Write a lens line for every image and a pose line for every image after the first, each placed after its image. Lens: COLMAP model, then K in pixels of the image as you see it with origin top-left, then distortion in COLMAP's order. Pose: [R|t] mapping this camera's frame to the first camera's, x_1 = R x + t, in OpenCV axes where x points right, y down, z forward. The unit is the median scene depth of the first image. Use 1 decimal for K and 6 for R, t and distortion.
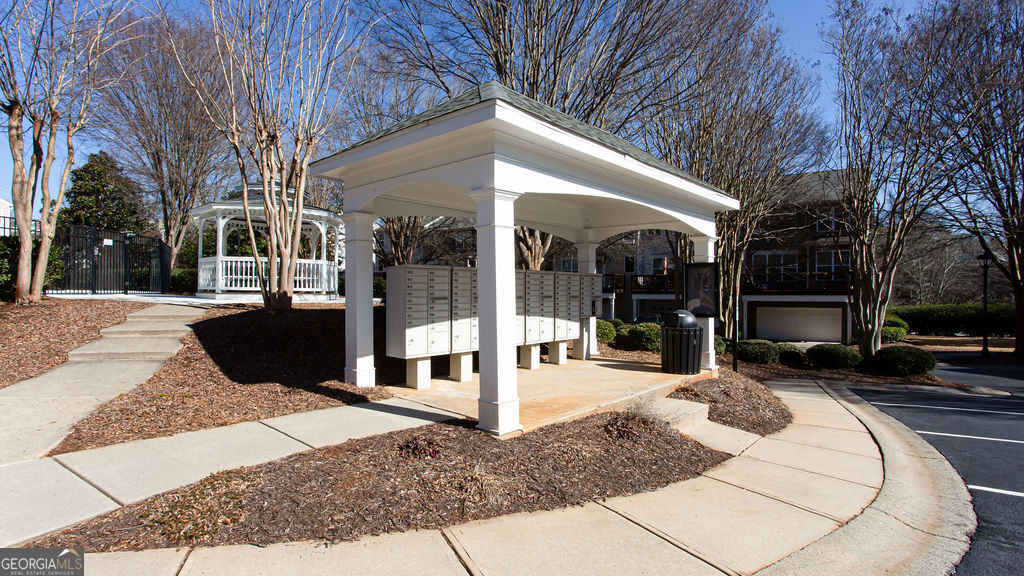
lens RADIAL K [[535.9, 0, 512.0], [0, 535.9, 288.0], [0, 0, 1]] dist [-0.003963, -0.000417]
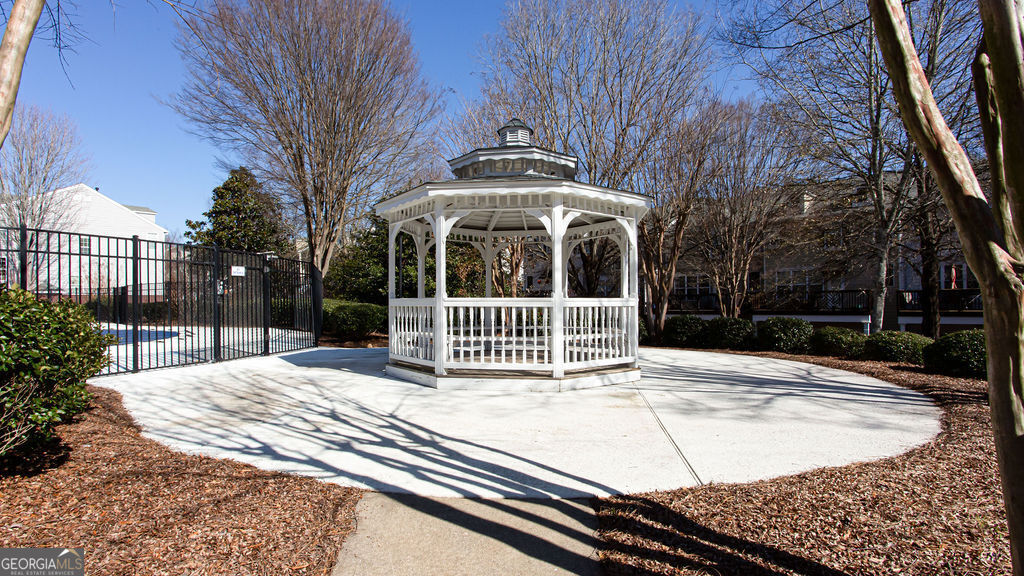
lens RADIAL K [[535.9, 0, 512.0], [0, 535.9, 288.0], [0, 0, 1]] dist [-0.003963, -0.000417]
pose [[0.980896, -0.019938, -0.193507, -0.202101], [0.016255, 0.999656, -0.020605, -0.029102], [0.193851, 0.017066, 0.980882, 0.280464]]
